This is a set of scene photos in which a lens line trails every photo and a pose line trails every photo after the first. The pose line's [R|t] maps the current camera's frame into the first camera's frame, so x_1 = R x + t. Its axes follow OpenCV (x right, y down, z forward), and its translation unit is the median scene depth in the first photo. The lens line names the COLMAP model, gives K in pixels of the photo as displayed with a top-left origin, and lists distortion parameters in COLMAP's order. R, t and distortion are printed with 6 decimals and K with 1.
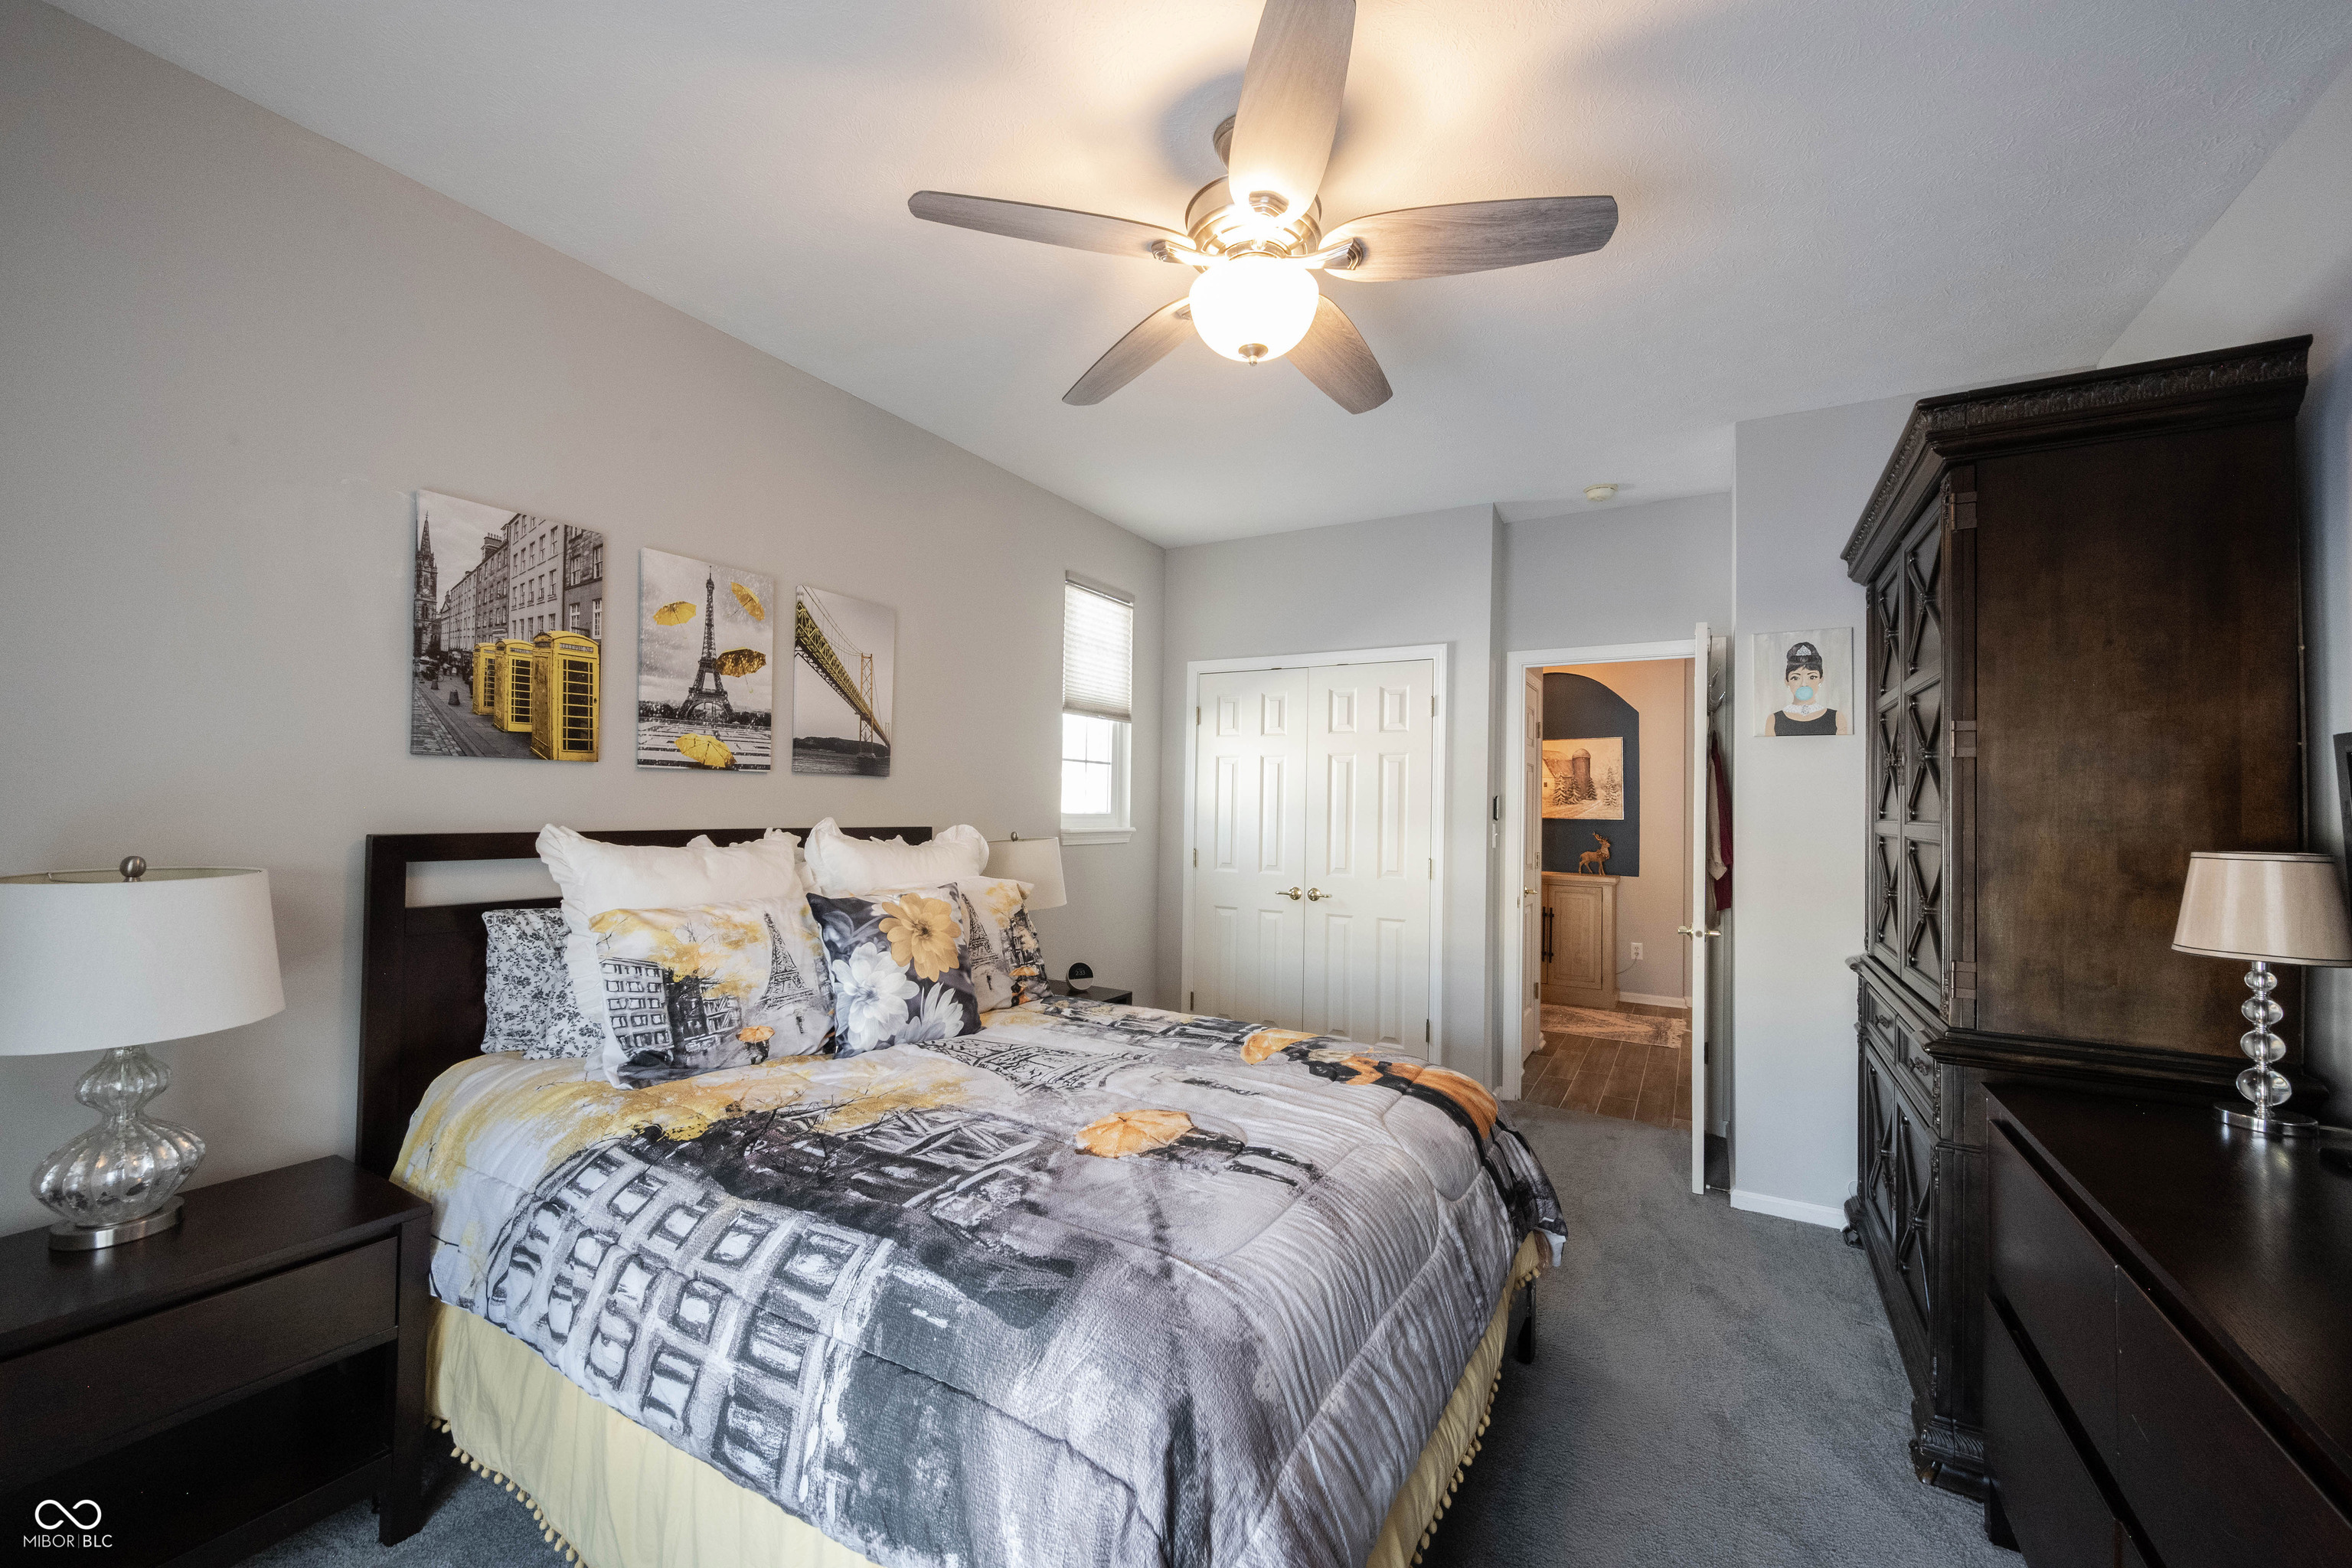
lens RADIAL K [[936.0, 0, 1176.8], [0, 936.0, 777.6], [0, 0, 1]] dist [-0.000565, 0.000085]
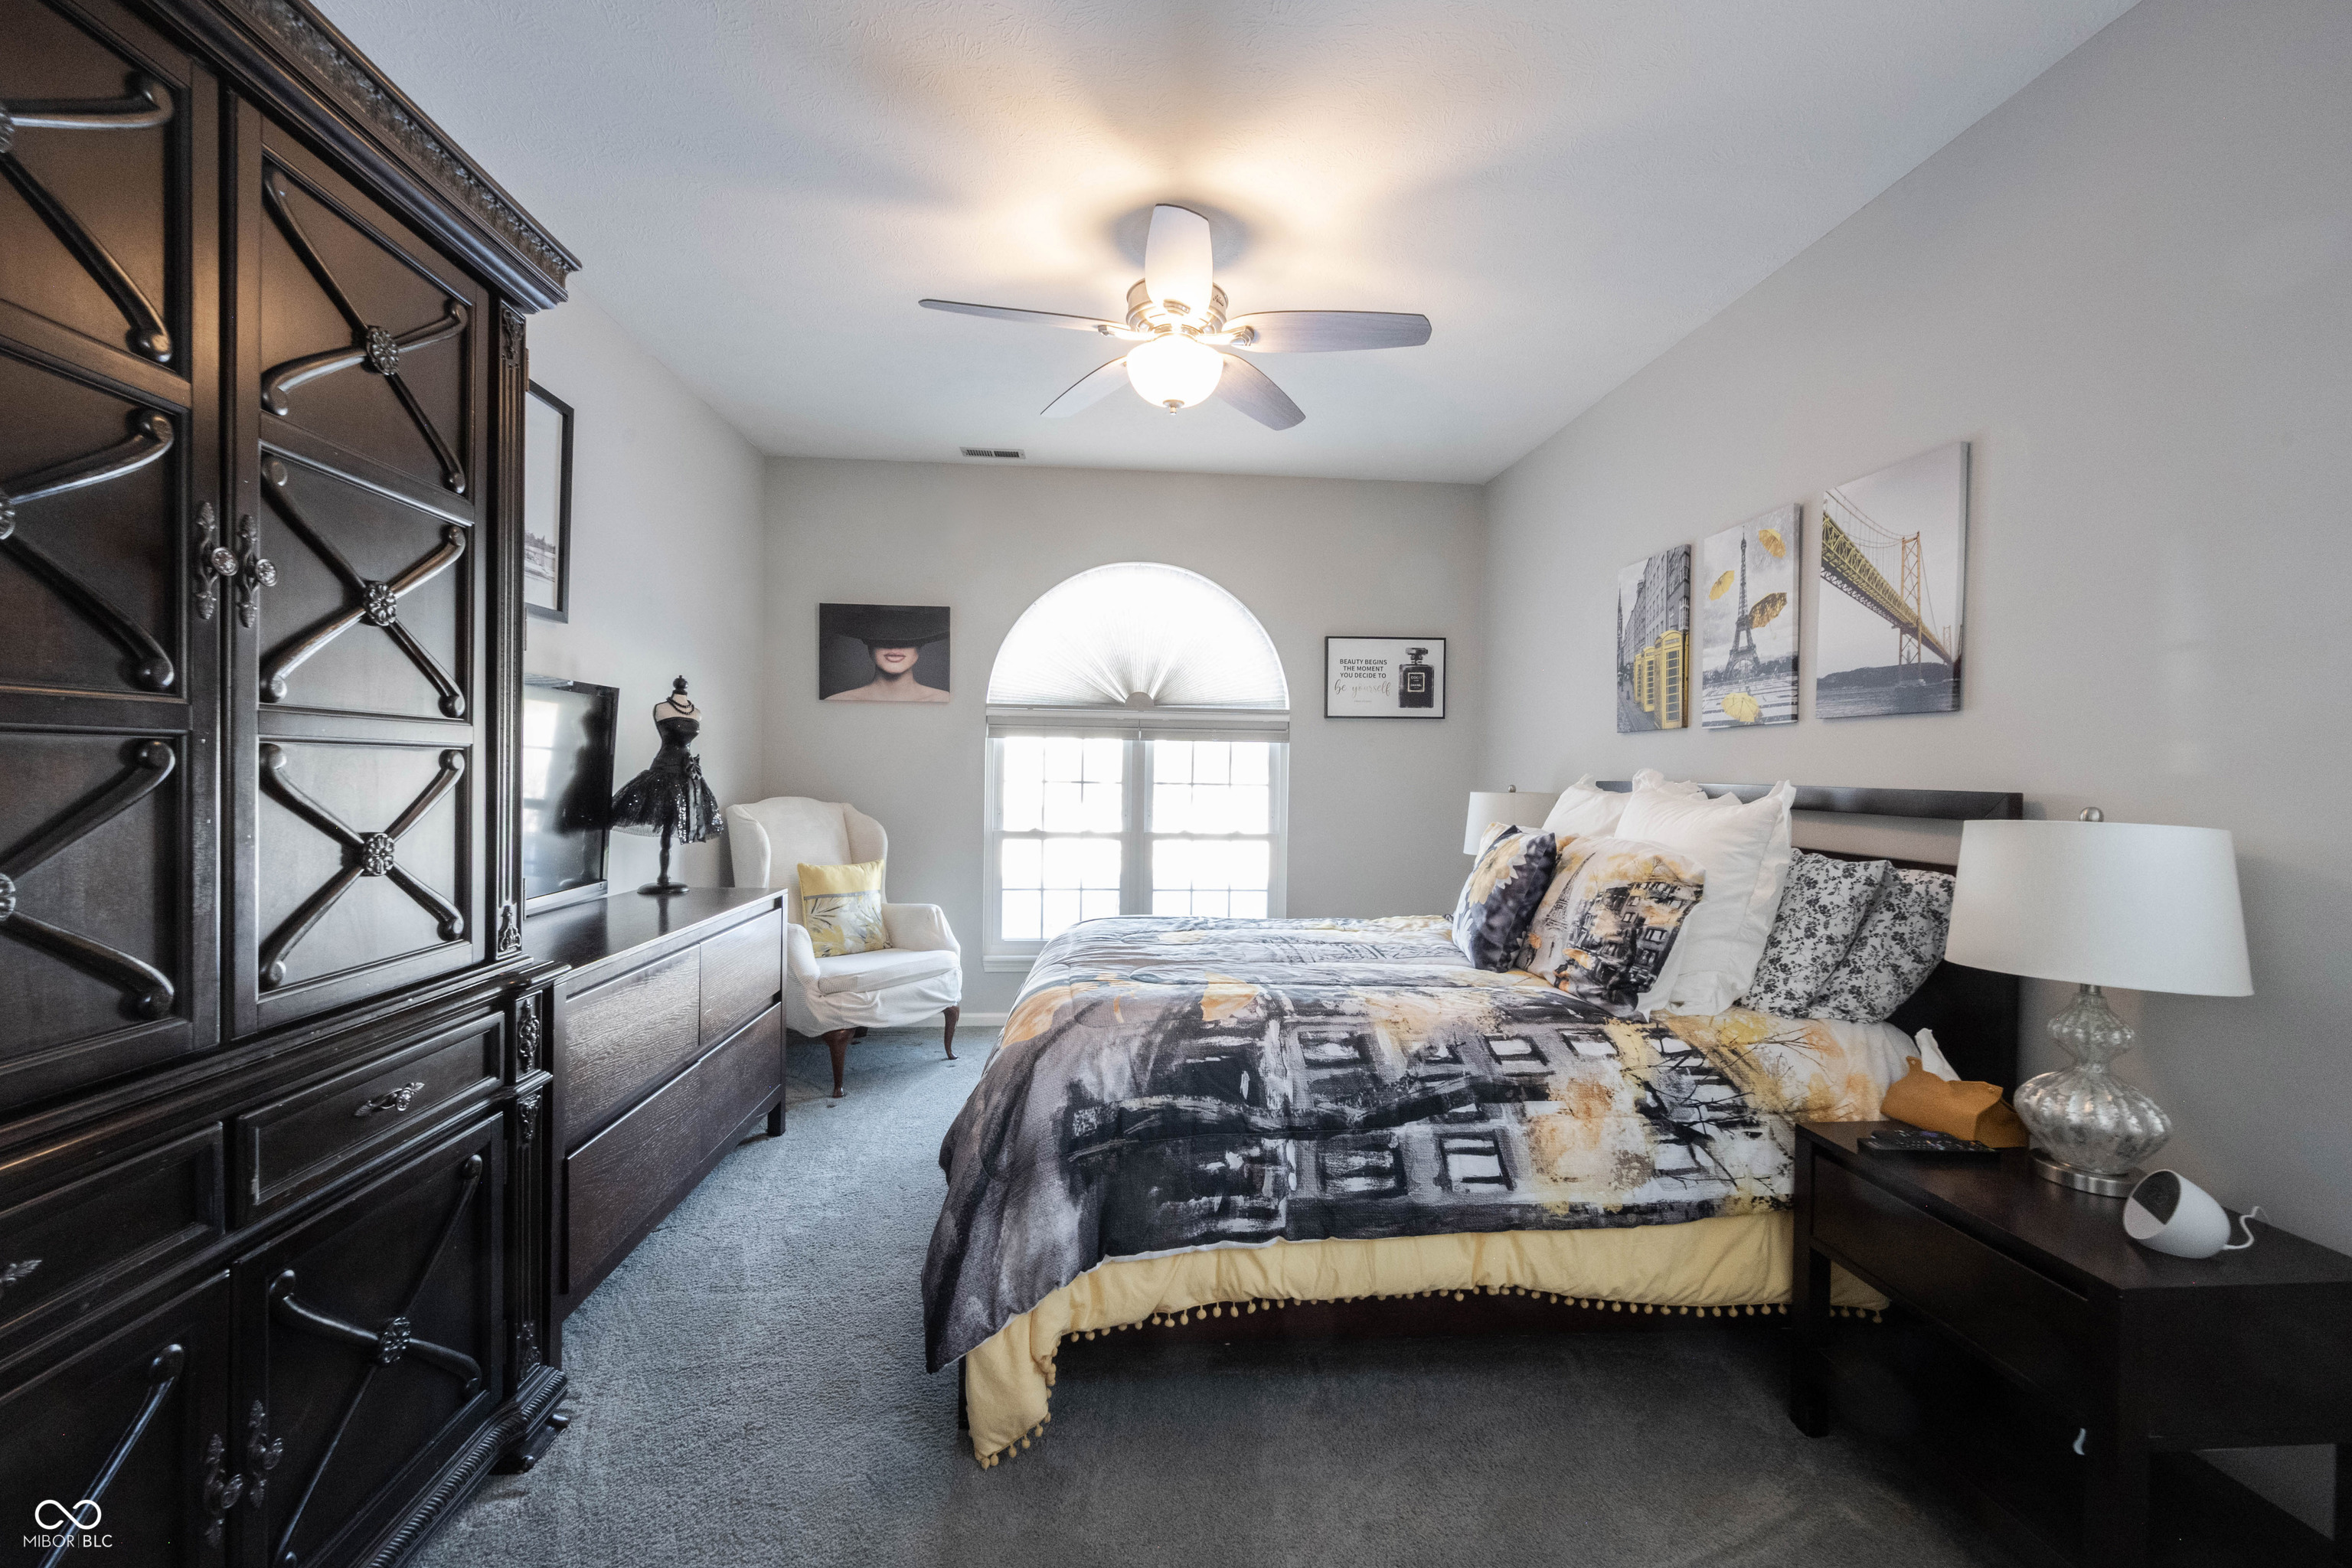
lens RADIAL K [[936.0, 0, 1176.8], [0, 936.0, 777.6], [0, 0, 1]] dist [-0.000565, 0.000085]
pose [[-0.817995, -0.018186, -0.574938, 0.580778], [-0.004919, 0.999685, -0.024623, 0.075002], [0.575205, -0.017314, -0.817826, 1.462480]]
